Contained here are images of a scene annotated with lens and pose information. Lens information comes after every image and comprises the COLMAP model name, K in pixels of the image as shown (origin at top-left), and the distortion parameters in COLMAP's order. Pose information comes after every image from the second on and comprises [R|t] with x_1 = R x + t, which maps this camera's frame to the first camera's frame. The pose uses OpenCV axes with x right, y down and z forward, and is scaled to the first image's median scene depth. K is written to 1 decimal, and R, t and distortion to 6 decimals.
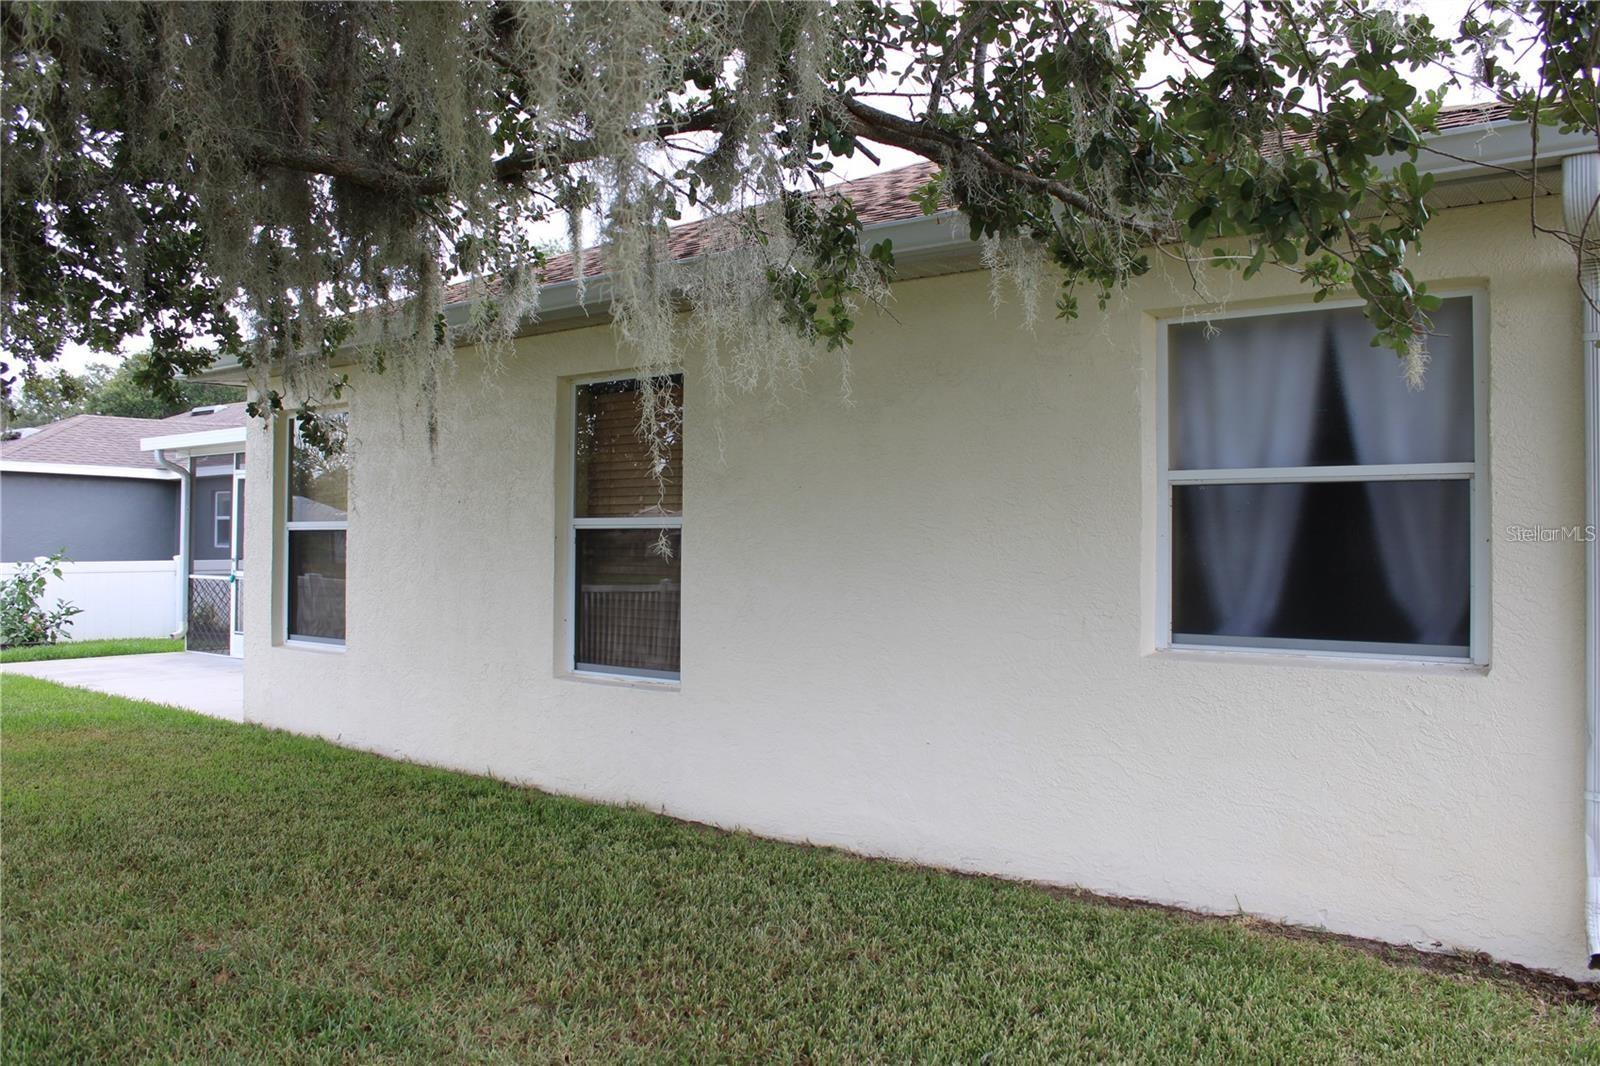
lens RADIAL K [[1351.9, 0, 801.4], [0, 1351.9, 536.5], [0, 0, 1]] dist [-0.140272, 0.094341]
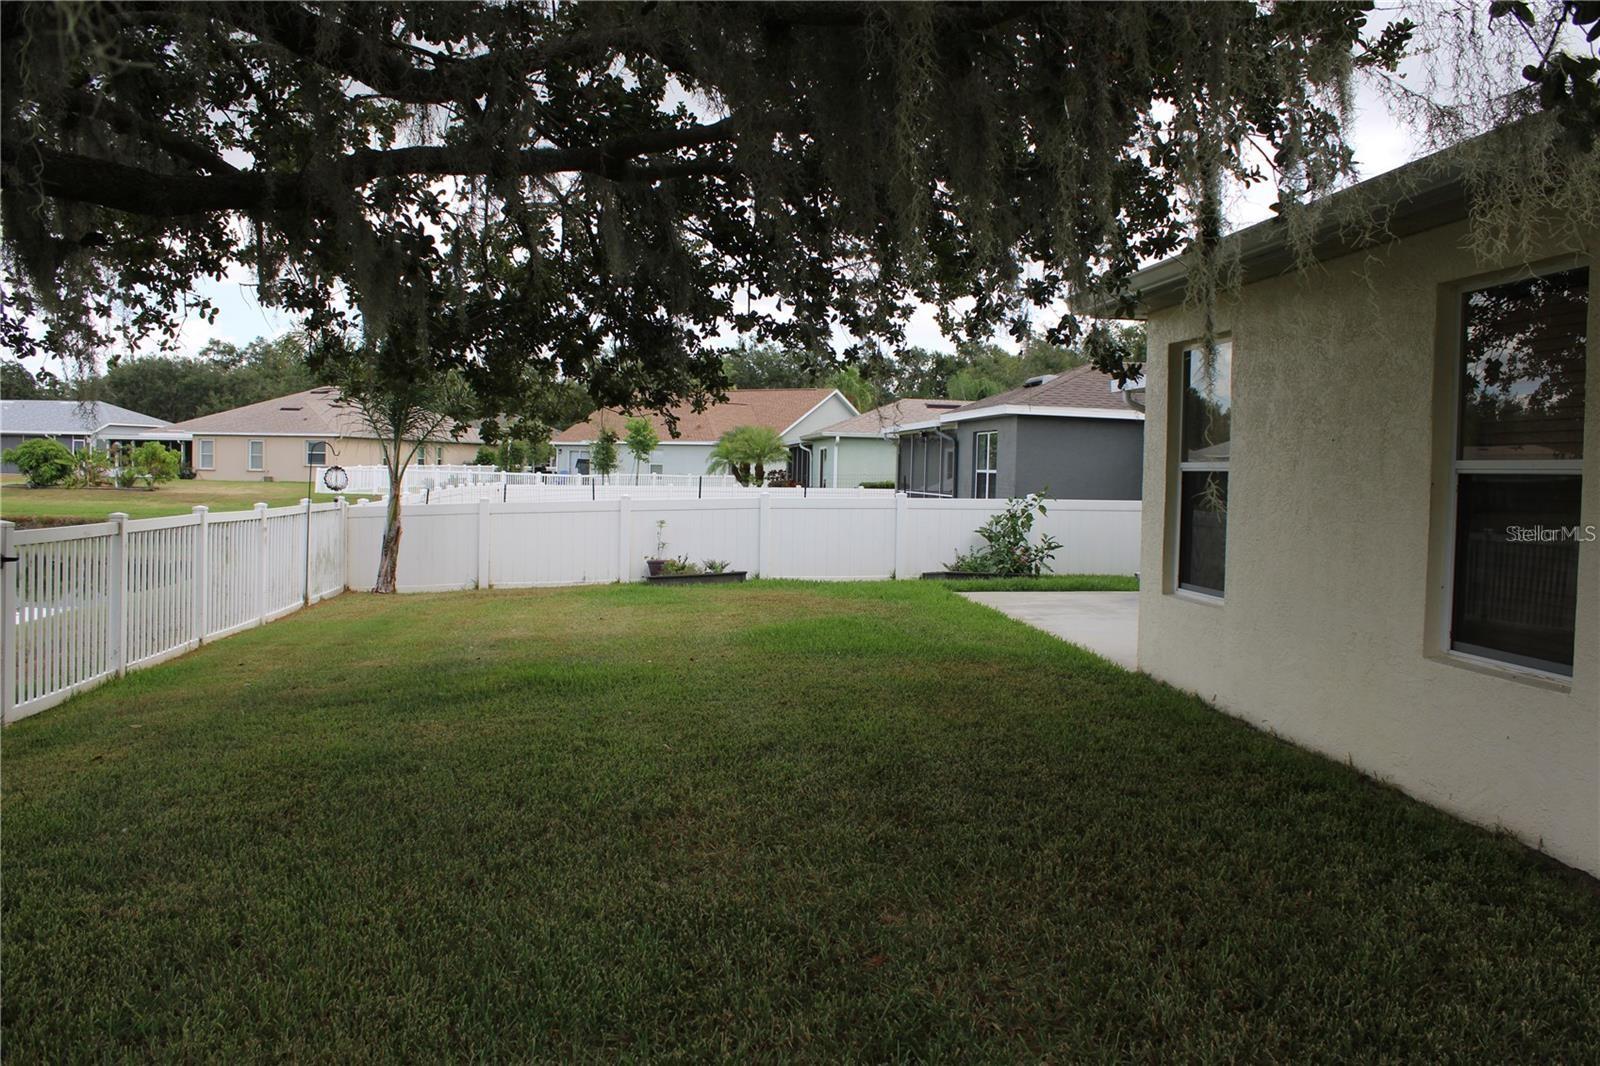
lens RADIAL K [[1351.9, 0, 802.1], [0, 1351.9, 526.8], [0, 0, 1]] dist [-0.140272, 0.094341]
pose [[0.730950, 0.039411, -0.681292, 0.066298], [-0.015240, 0.999025, 0.041440, -0.000581], [0.682261, -0.019908, 0.730838, 0.140554]]
